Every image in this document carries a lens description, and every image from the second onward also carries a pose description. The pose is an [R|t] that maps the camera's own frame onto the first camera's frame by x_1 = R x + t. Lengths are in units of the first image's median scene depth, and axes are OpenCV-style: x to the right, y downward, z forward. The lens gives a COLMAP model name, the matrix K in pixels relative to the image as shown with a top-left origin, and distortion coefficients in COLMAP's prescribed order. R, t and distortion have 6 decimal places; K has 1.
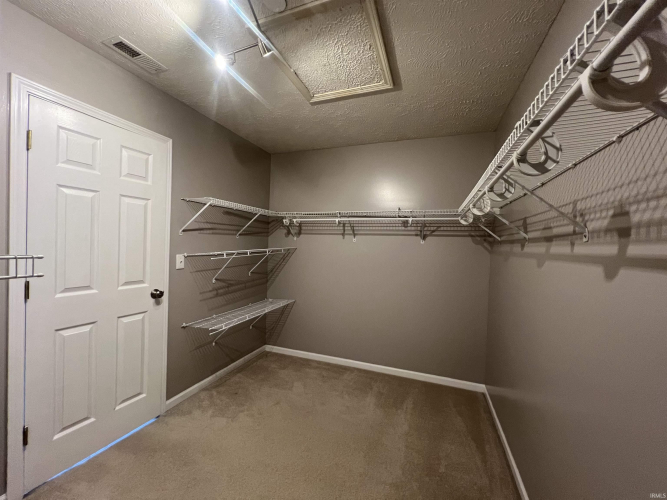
lens RADIAL K [[267.9, 0, 331.0], [0, 267.9, 249.3], [0, 0, 1]] dist [-0.003229, -0.000192]
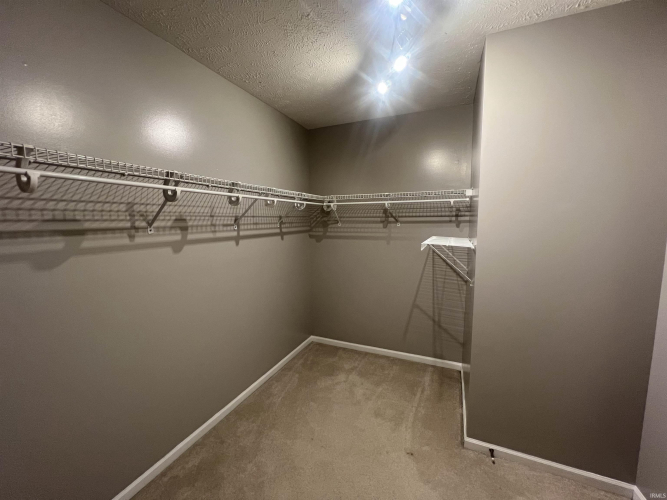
lens RADIAL K [[267.9, 0, 331.0], [0, 267.9, 249.3], [0, 0, 1]] dist [-0.003229, -0.000192]
pose [[-0.997898, -0.029413, 0.057738, -0.189635], [-0.022162, 0.992230, 0.122426, -0.179914], [-0.060891, 0.120890, -0.990797, 2.921391]]
